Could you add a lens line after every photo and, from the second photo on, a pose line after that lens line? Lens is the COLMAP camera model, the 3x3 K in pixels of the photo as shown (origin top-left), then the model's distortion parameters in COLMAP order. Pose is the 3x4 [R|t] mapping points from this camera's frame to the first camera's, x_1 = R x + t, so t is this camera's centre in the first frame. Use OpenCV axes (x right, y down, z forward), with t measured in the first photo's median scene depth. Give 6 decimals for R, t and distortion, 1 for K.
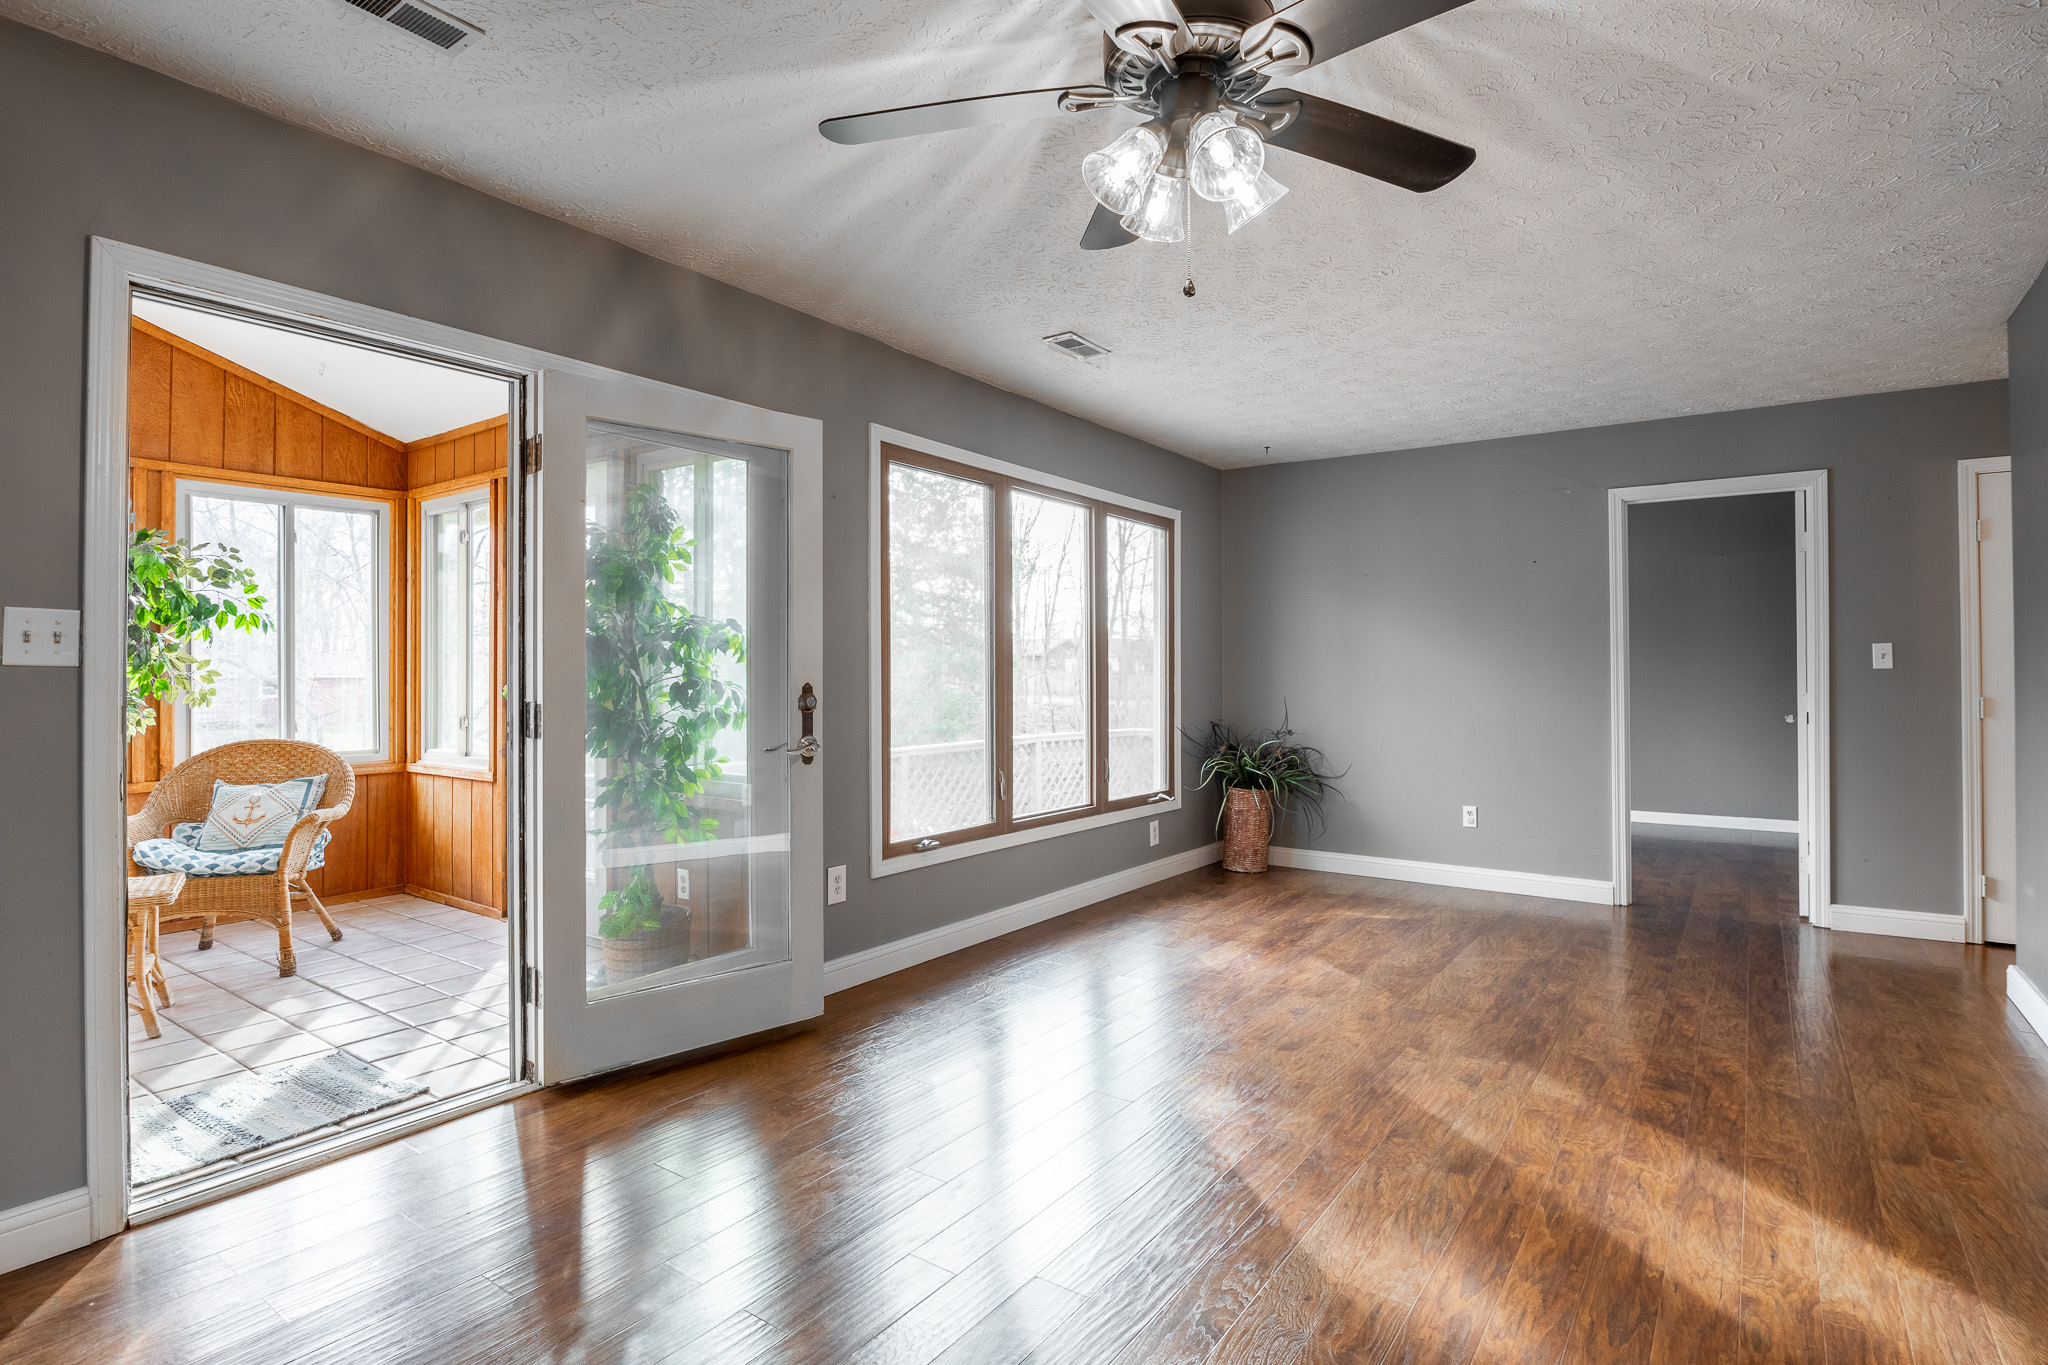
lens RADIAL K [[1034.0, 0, 1042.4], [0, 1034.0, 660.1], [0, 0, 1]] dist [-0.023057, -0.001201]
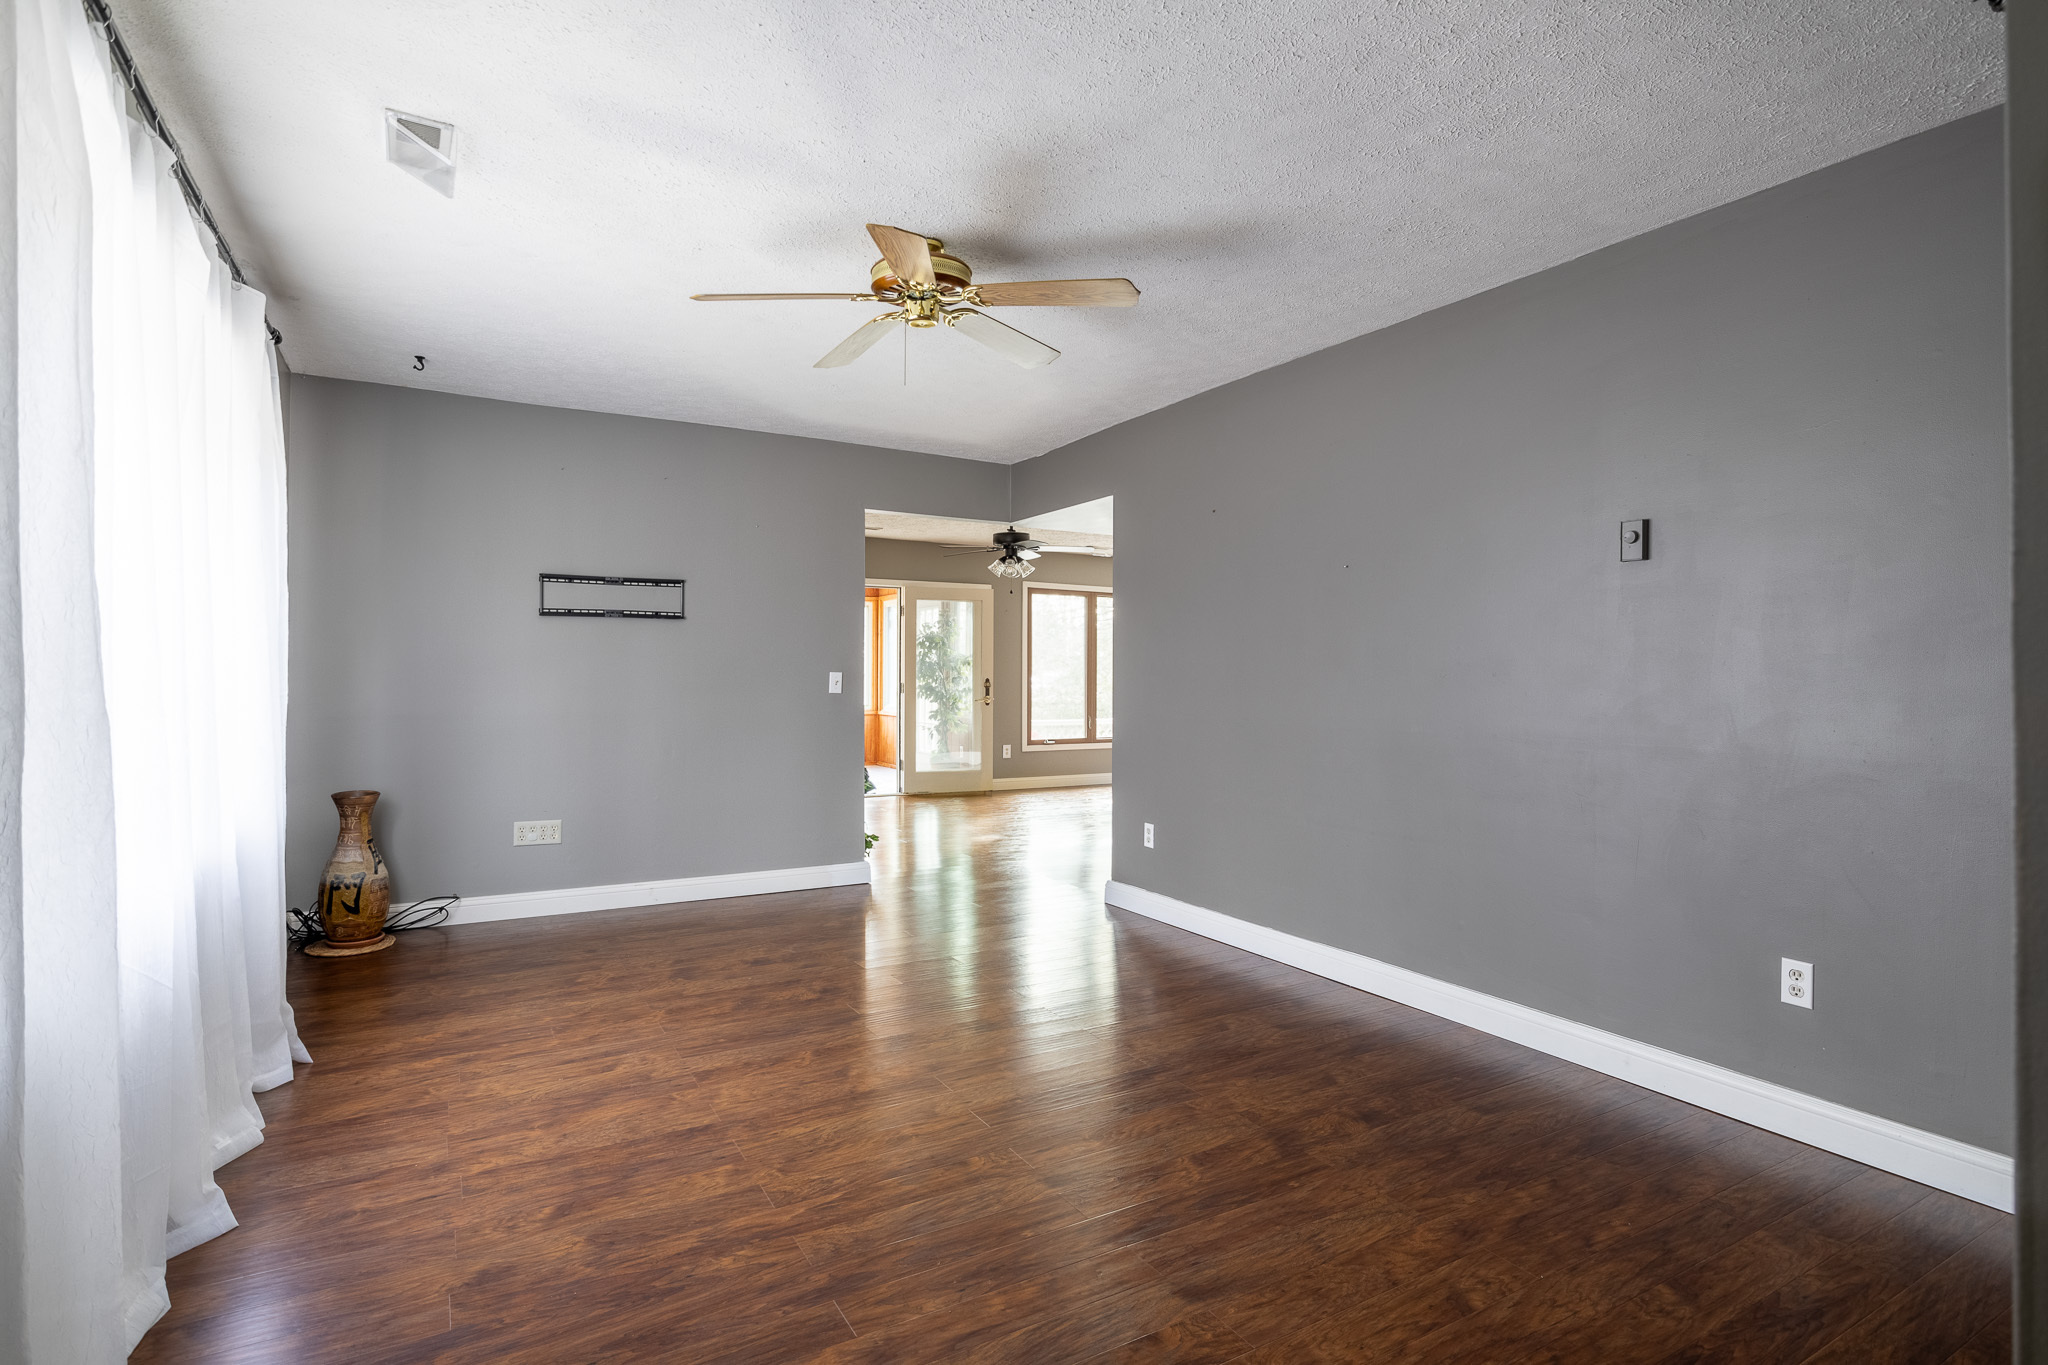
lens RADIAL K [[1017.1, 0, 1024.0], [0, 1017.1, 682.5], [0, 0, 1]] dist [-0.017582, 0.000678]
pose [[0.906729, 0.013688, -0.421493, 0.820959], [-0.004227, 0.999718, 0.023373, -0.025546], [0.421694, -0.019411, 0.906531, -1.200335]]
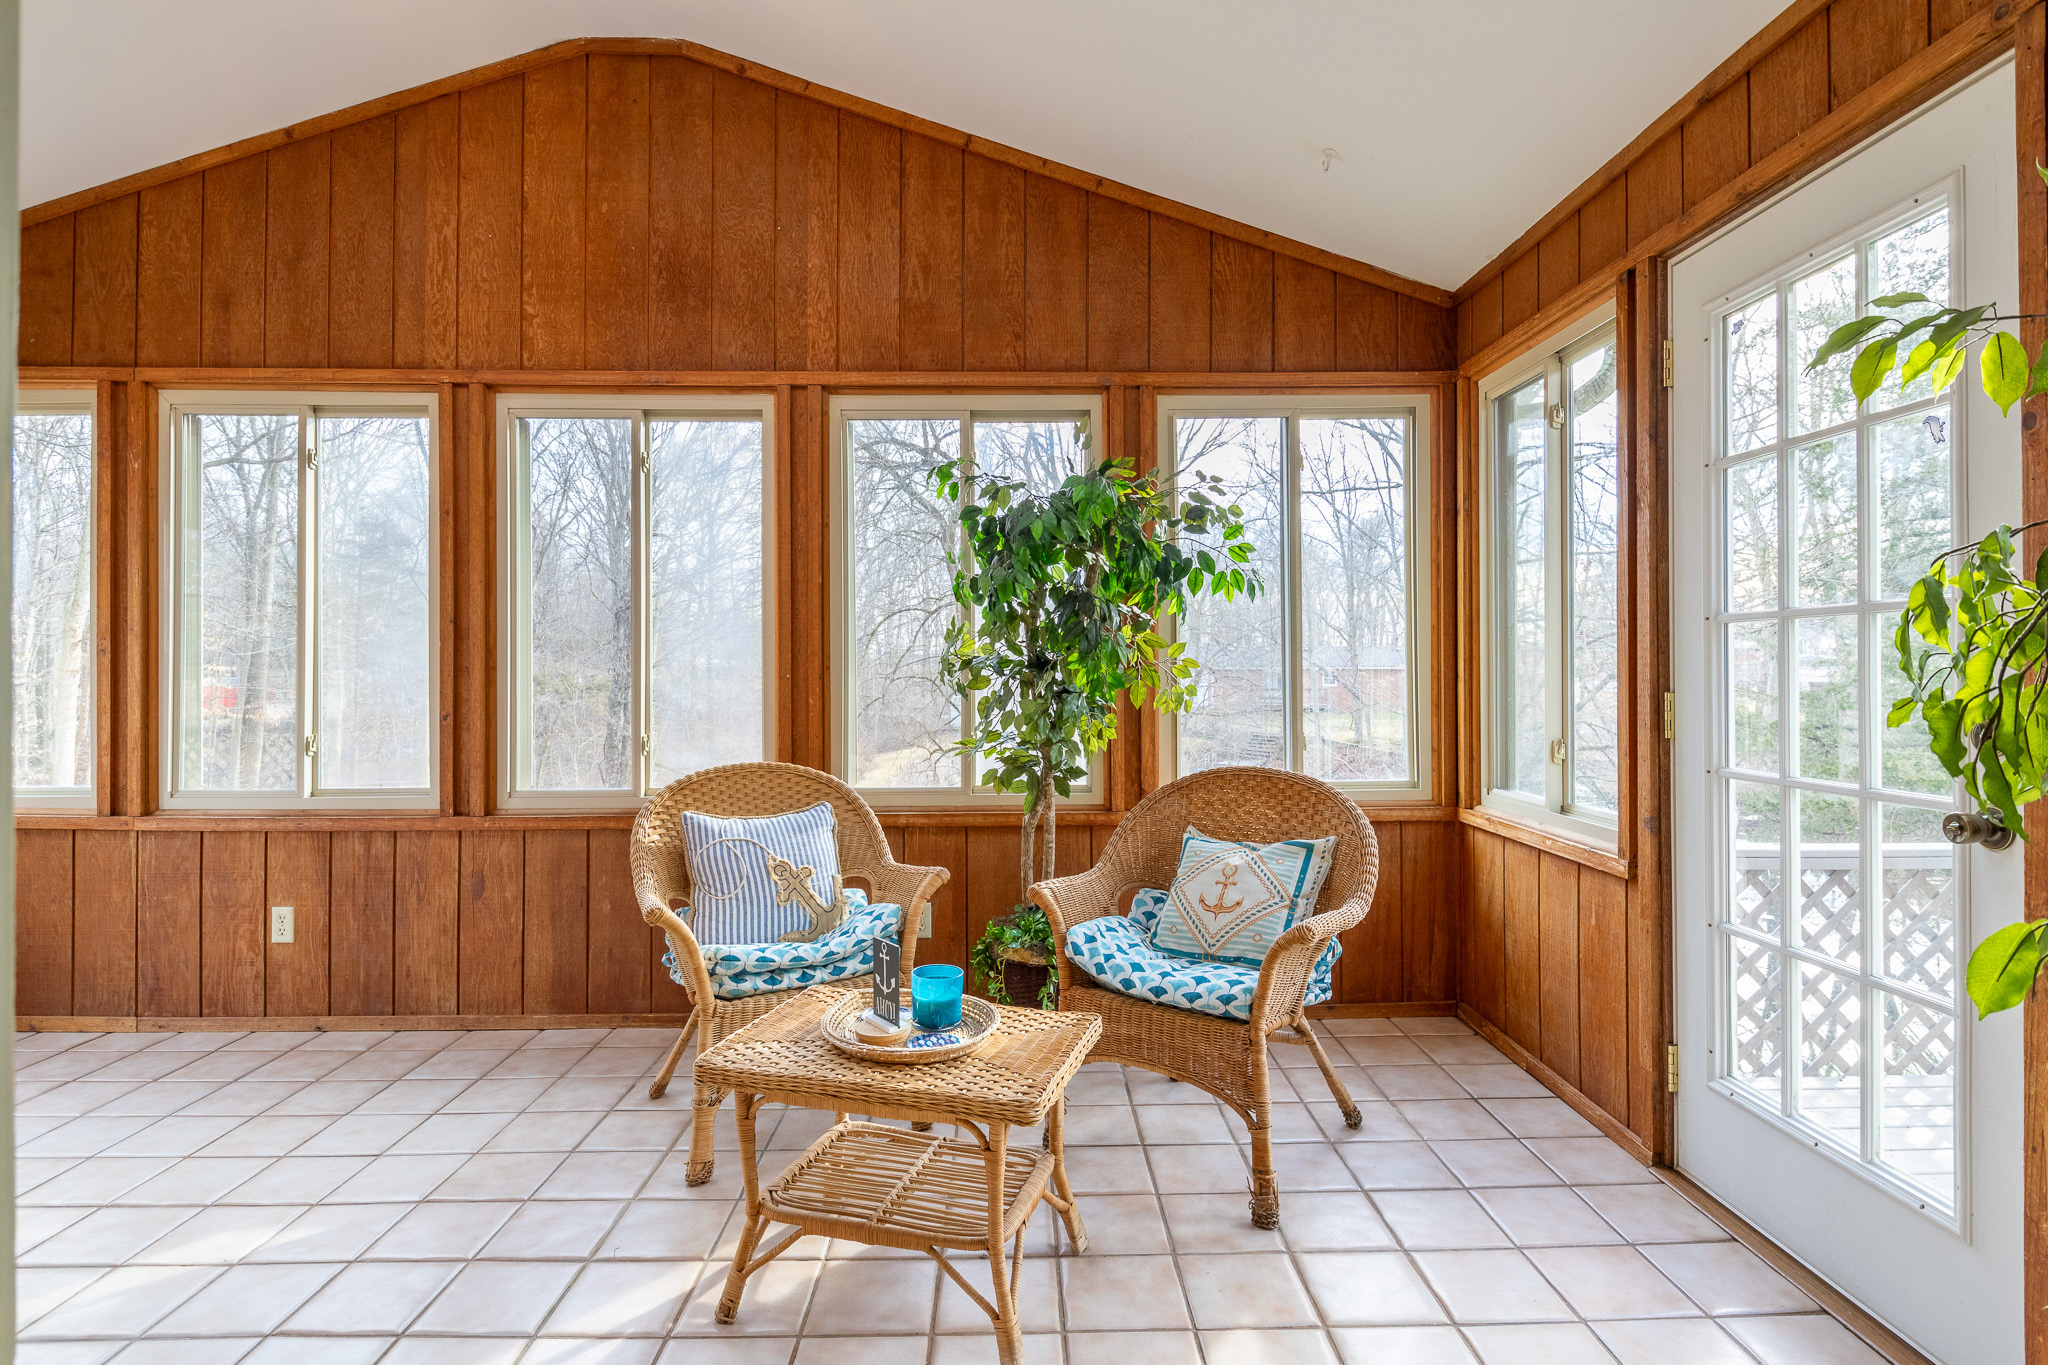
lens RADIAL K [[1029.2, 0, 1030.4], [0, 1029.2, 665.1], [0, 0, 1]] dist [0.026631, -0.020859]
pose [[0.595418, 0.000013, -0.803416, -0.331635], [0.010396, 0.999916, 0.007721, 0.008010], [0.803349, -0.012949, 0.595368, 0.511675]]
